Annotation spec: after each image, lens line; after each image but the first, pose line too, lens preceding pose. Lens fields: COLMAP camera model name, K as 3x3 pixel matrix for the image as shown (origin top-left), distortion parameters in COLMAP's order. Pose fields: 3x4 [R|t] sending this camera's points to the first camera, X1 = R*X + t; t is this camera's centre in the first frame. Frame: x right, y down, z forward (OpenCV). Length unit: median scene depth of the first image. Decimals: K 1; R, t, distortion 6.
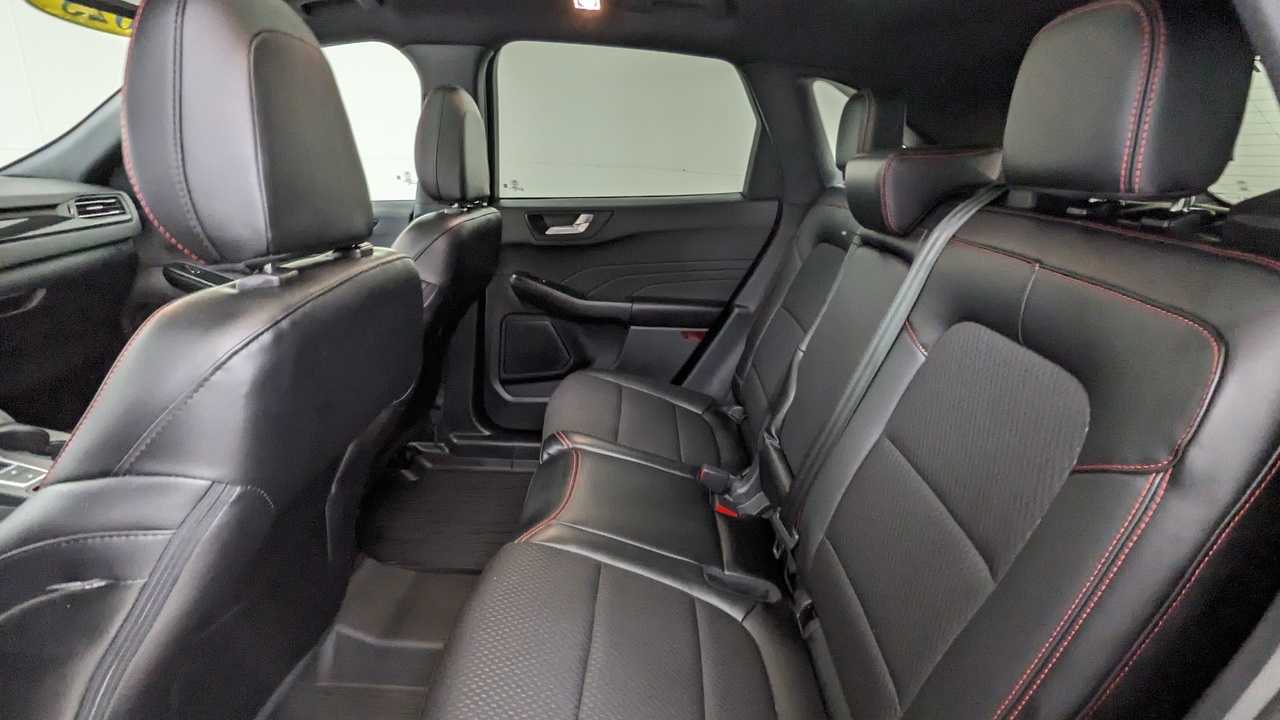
lens RADIAL K [[615.7, 0, 640.0], [0, 615.7, 360.0], [0, 0, 1]] dist [-0.002672, -0.001673]
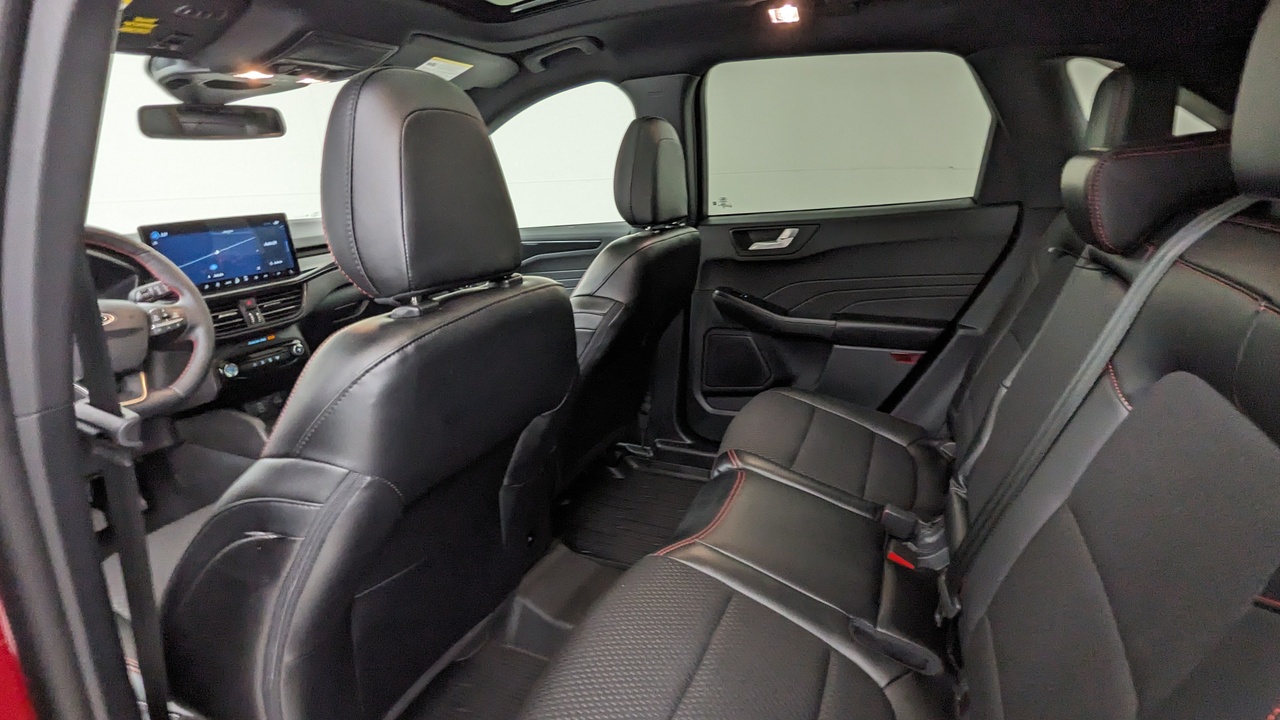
lens RADIAL K [[615.7, 0, 640.0], [0, 615.7, 360.0], [0, 0, 1]] dist [-0.002672, -0.001673]
pose [[0.913926, 0.050401, -0.402739, 0.125904], [-0.054339, 0.998521, 0.001648, -0.023226], [0.402226, 0.020378, 0.915314, 0.022194]]
